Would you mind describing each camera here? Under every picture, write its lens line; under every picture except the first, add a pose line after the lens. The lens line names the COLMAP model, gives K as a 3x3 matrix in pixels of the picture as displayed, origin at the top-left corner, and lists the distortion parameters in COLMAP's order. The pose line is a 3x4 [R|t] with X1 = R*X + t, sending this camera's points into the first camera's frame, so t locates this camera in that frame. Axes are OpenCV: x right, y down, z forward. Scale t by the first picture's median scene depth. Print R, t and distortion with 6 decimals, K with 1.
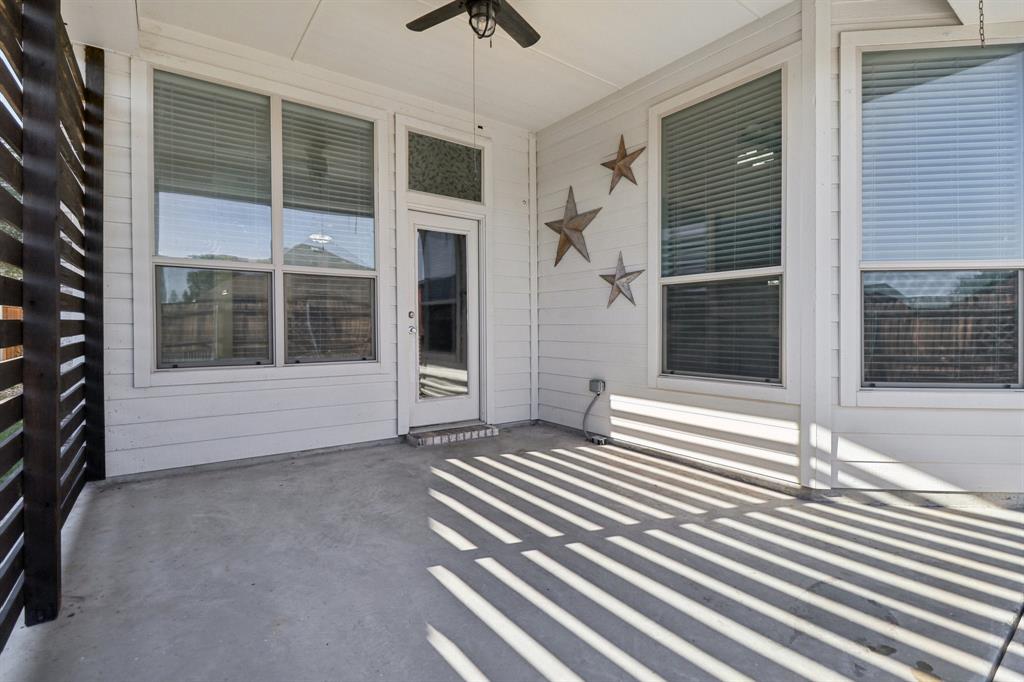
lens RADIAL K [[476.1, 0, 518.5], [0, 476.1, 320.7], [0, 0, 1]] dist [-0.000842, -0.010411]
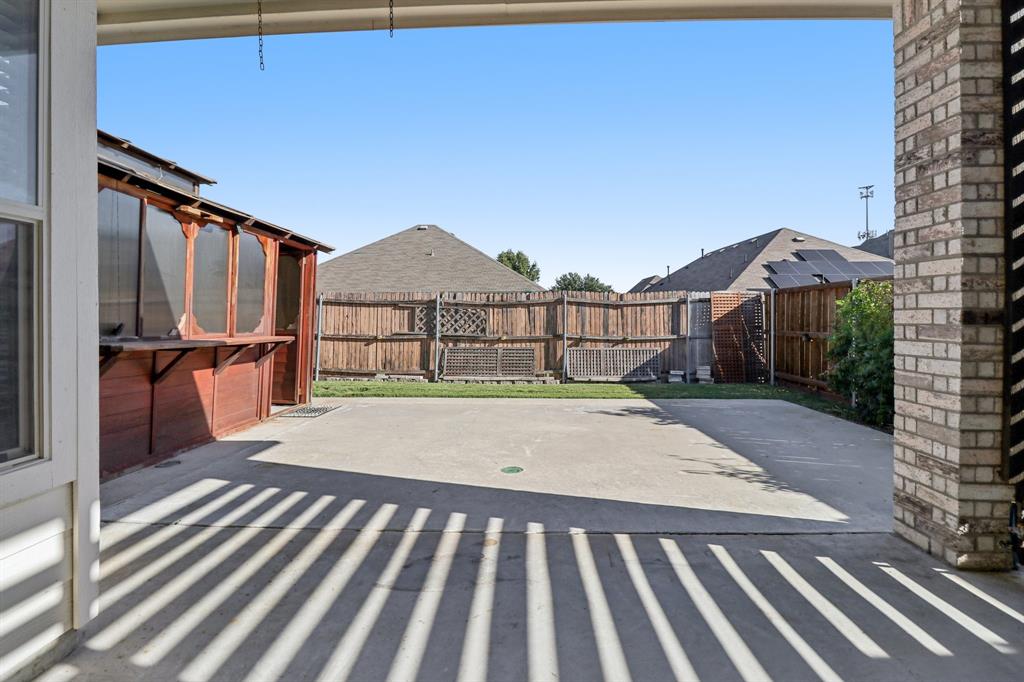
lens RADIAL K [[476.1, 0, 518.5], [0, 476.1, 320.7], [0, 0, 1]] dist [-0.000842, -0.010411]
pose [[-0.772709, 0.002473, 0.634755, -0.093580], [0.004519, 0.999989, 0.001605, 0.000200], [-0.634744, 0.004108, -0.772711, 0.820272]]
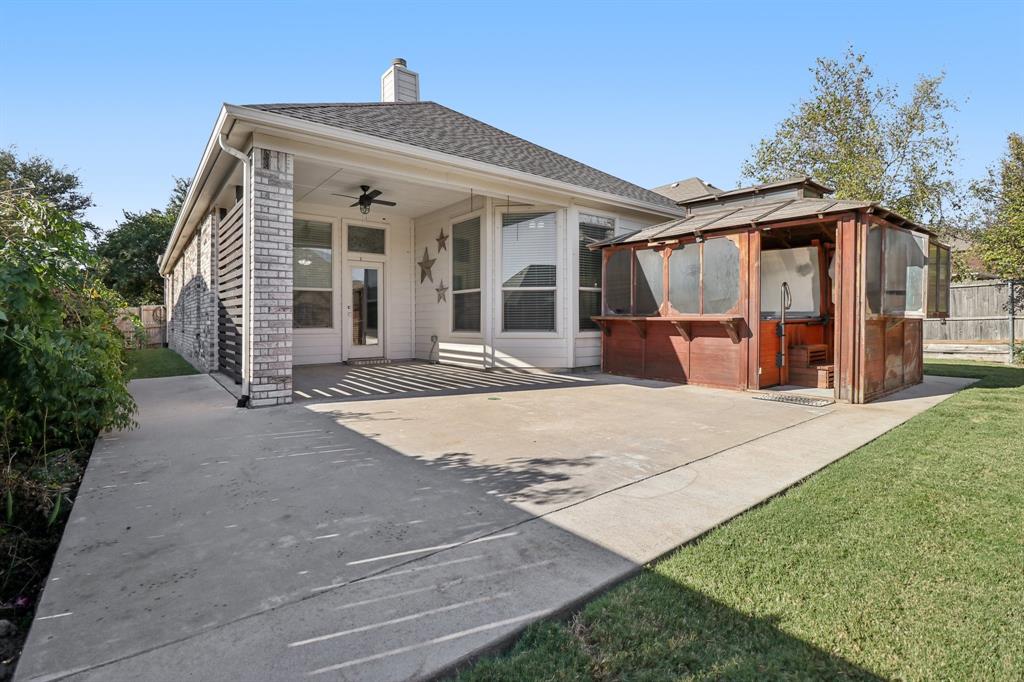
lens RADIAL K [[476.1, 0, 518.5], [0, 476.1, 320.7], [0, 0, 1]] dist [-0.000842, -0.010411]
pose [[0.999392, -0.004857, 0.034531, 0.533407], [0.004508, 0.999938, 0.010169, 0.033862], [-0.034579, -0.010007, 0.999352, -1.368351]]
